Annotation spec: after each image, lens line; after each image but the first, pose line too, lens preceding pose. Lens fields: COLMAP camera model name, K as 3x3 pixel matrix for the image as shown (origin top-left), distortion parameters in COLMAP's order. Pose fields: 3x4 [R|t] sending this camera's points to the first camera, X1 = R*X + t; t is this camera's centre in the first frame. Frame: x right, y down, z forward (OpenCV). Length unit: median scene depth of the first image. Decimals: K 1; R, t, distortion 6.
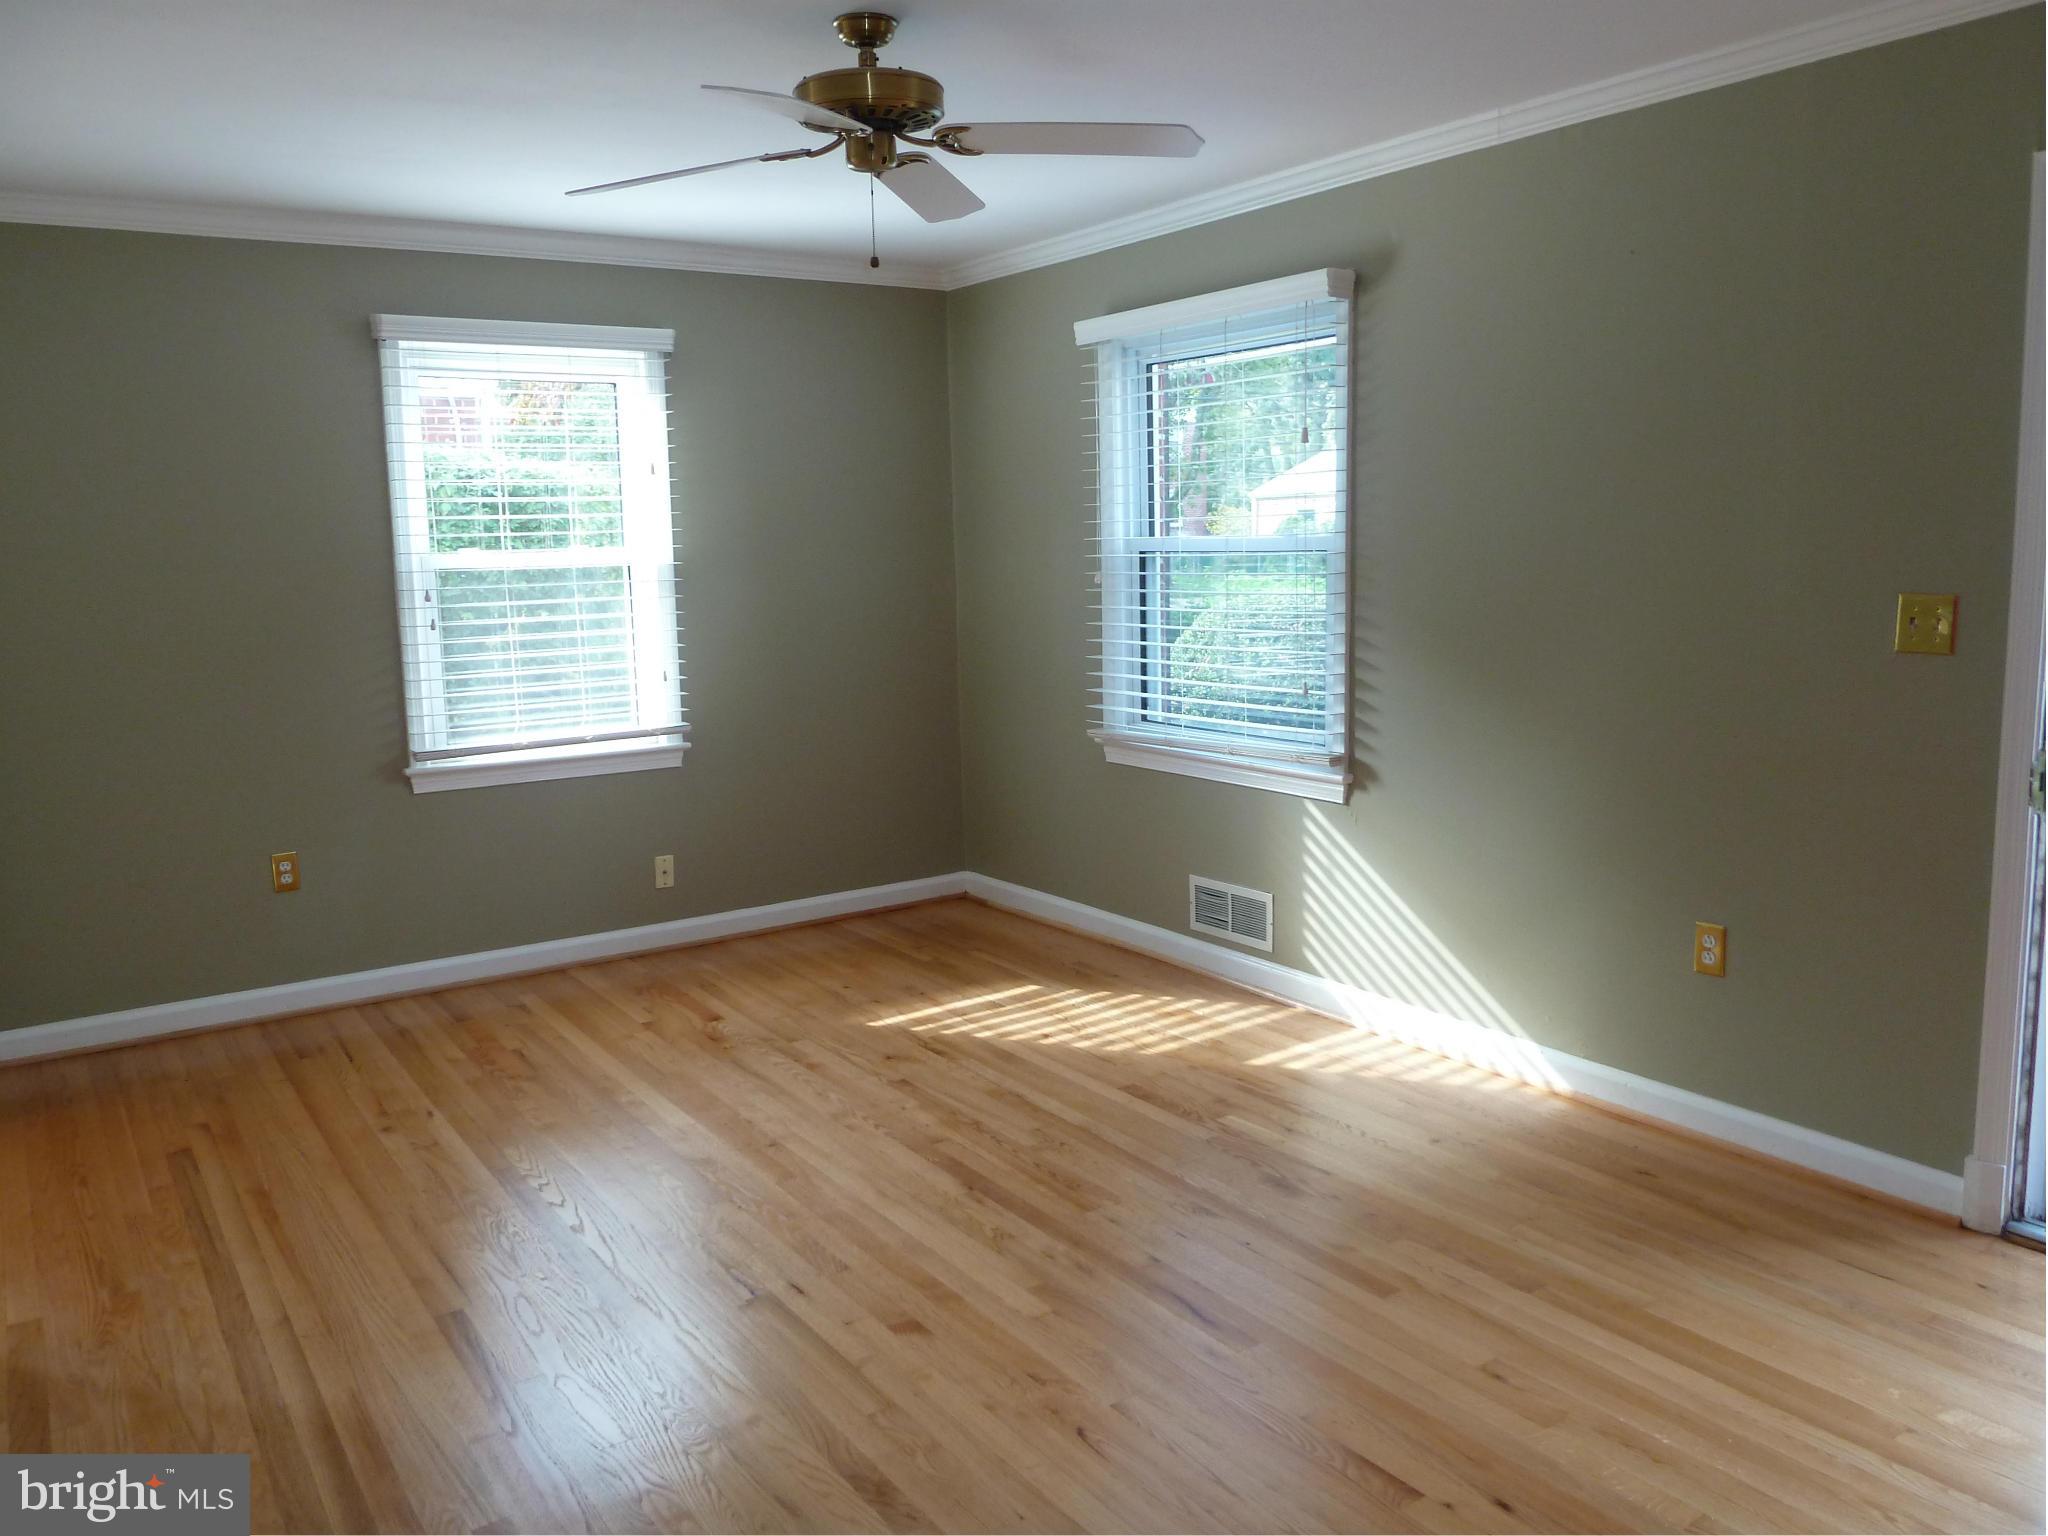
lens RADIAL K [[1529.6, 0, 1026.6], [0, 1529.6, 753.8], [0, 0, 1]] dist [-0.034087, 0.004645]
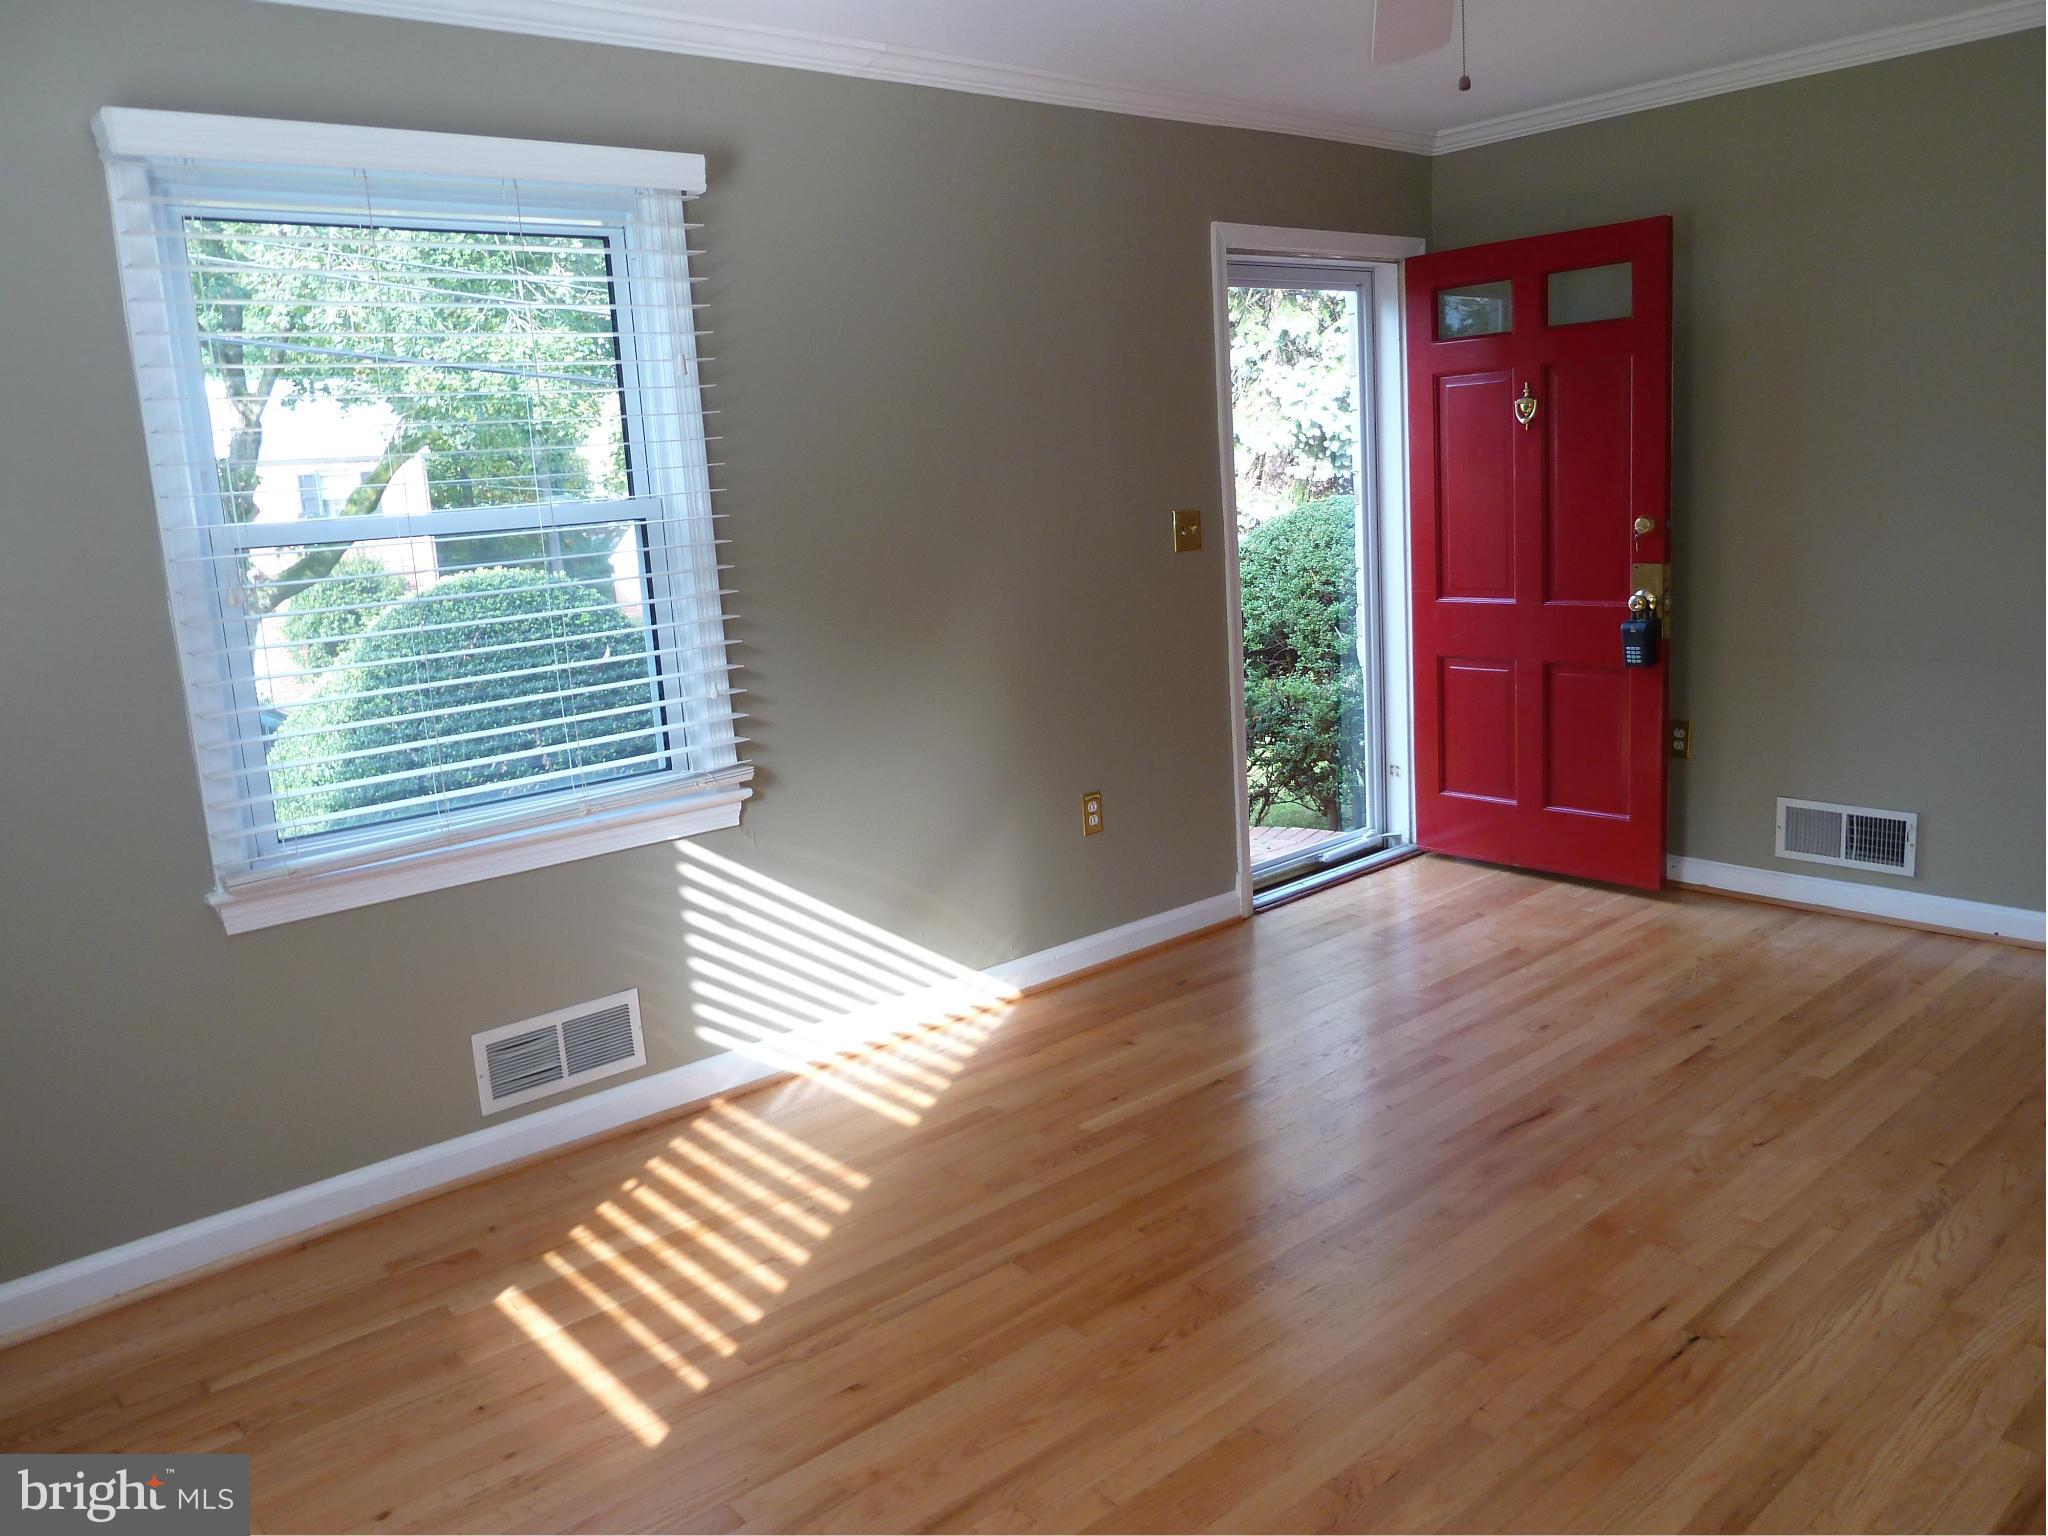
lens RADIAL K [[1529.6, 0, 1026.6], [0, 1529.6, 753.8], [0, 0, 1]] dist [-0.034087, 0.004645]
pose [[-0.104765, -0.146221, 0.983689, -0.583298], [0.203892, 0.964963, 0.165152, -0.103077], [-0.973372, 0.217869, -0.071281, 0.870261]]
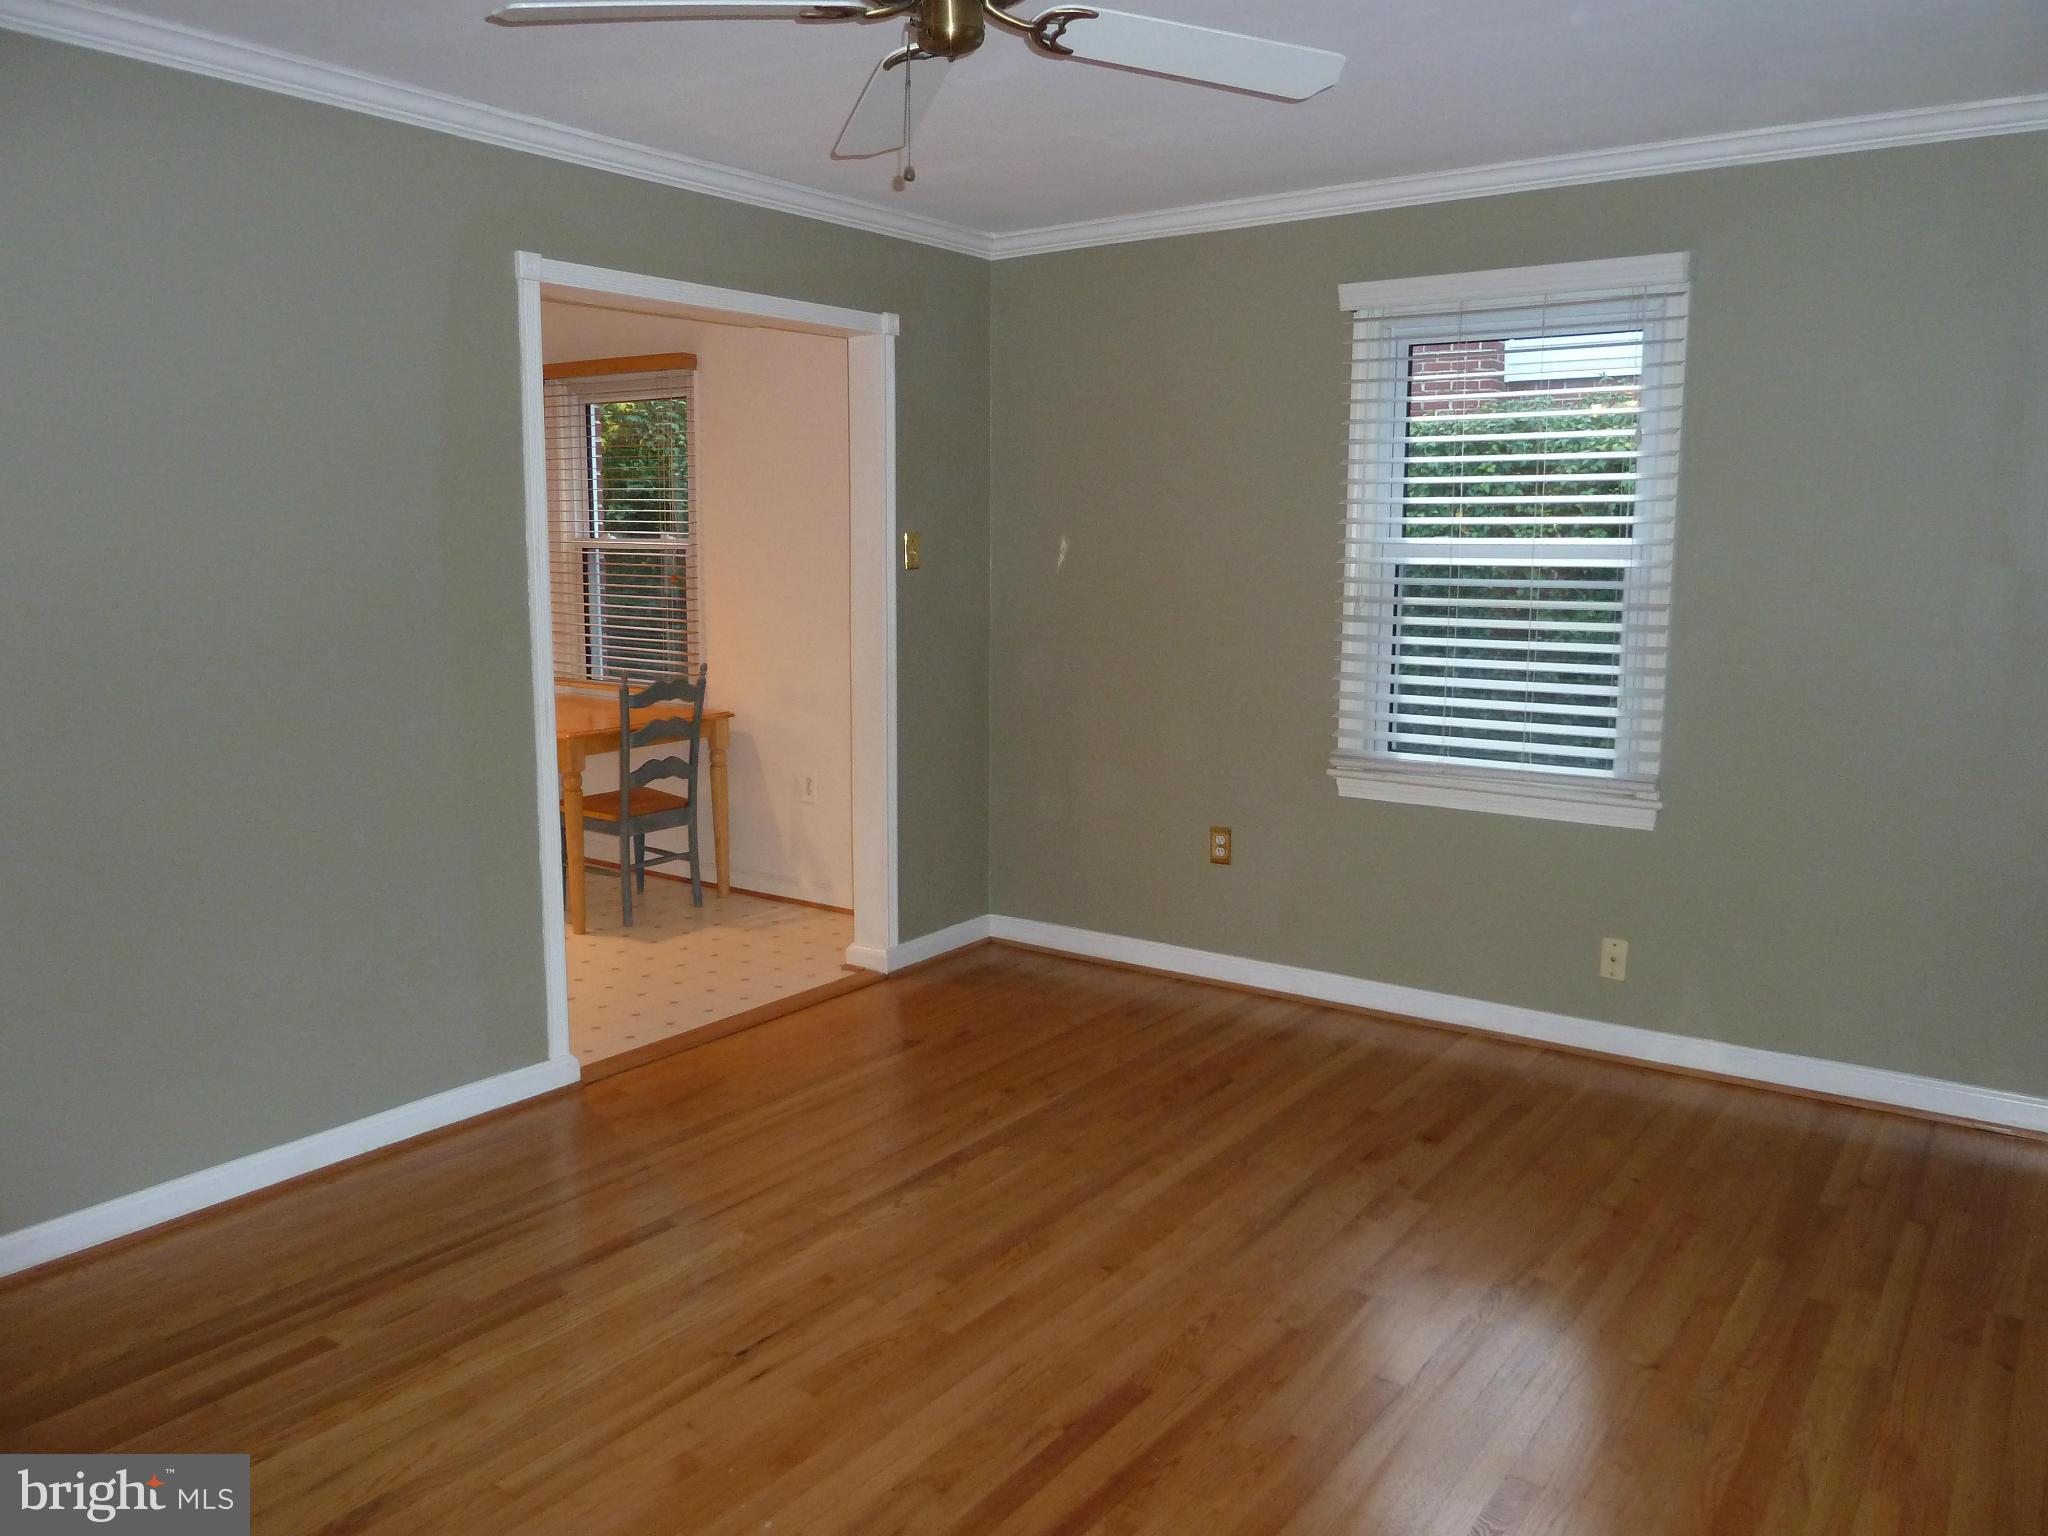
lens RADIAL K [[1529.6, 0, 1026.6], [0, 1529.6, 753.8], [0, 0, 1]] dist [-0.034087, 0.004645]
pose [[0.345026, 0.152955, -0.926046, 0.430782], [-0.145952, 0.983374, 0.108046, -0.078538], [0.927176, 0.097880, 0.361613, 0.517316]]
